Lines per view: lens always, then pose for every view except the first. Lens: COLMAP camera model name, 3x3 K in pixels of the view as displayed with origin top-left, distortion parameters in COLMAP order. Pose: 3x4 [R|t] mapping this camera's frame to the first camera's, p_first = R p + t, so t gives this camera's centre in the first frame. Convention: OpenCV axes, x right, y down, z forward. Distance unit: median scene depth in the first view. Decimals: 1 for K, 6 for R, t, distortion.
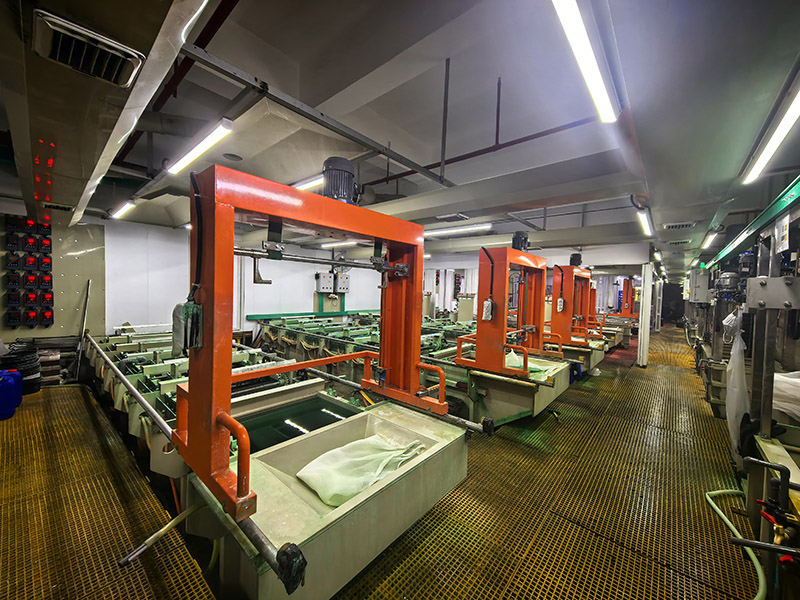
lens RADIAL K [[306.9, 0, 396.7], [0, 306.9, 298.9], [0, 0, 1]] dist [-0.001730, 0.000984]
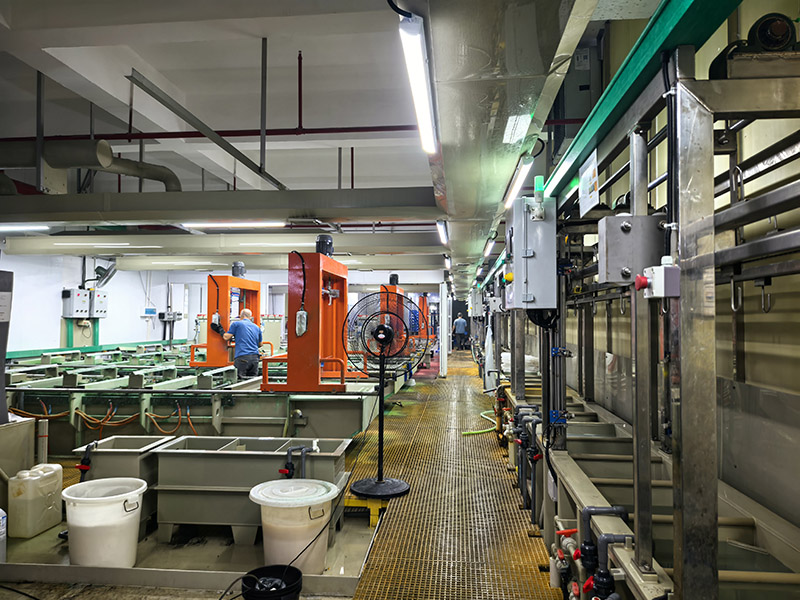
lens RADIAL K [[566.0, 0, 401.9], [0, 566.0, 299.3], [0, 0, 1]] dist [0.010554, -0.026592]
pose [[0.805851, -0.005752, 0.592091, -1.149313], [0.039508, 0.998247, -0.044074, 0.062802], [-0.590799, 0.058909, 0.804665, -1.242079]]
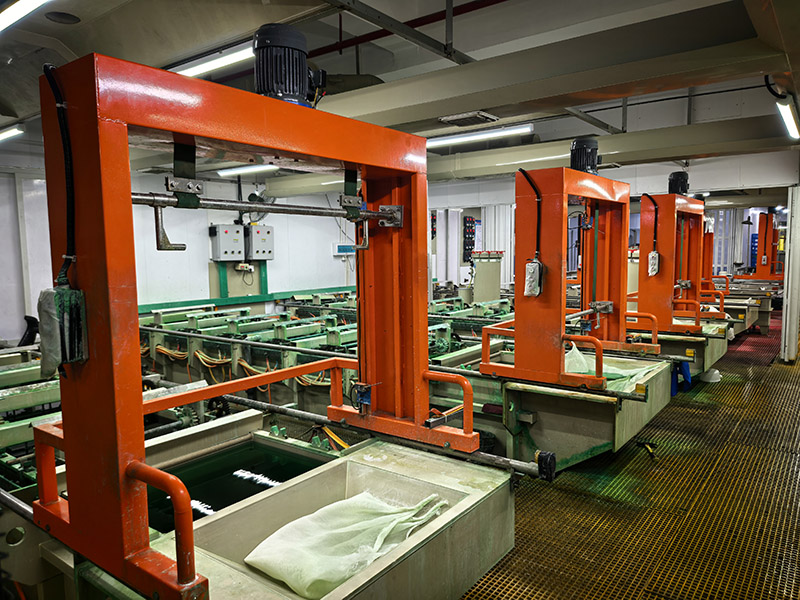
lens RADIAL K [[566.0, 0, 393.9], [0, 566.0, 304.8], [0, 0, 1]] dist [0.010554, -0.026592]
pose [[0.996905, -0.050110, 0.060571, -0.027861], [0.045857, 0.996515, 0.069676, -0.000365], [-0.063852, -0.066682, 0.995729, -0.043771]]
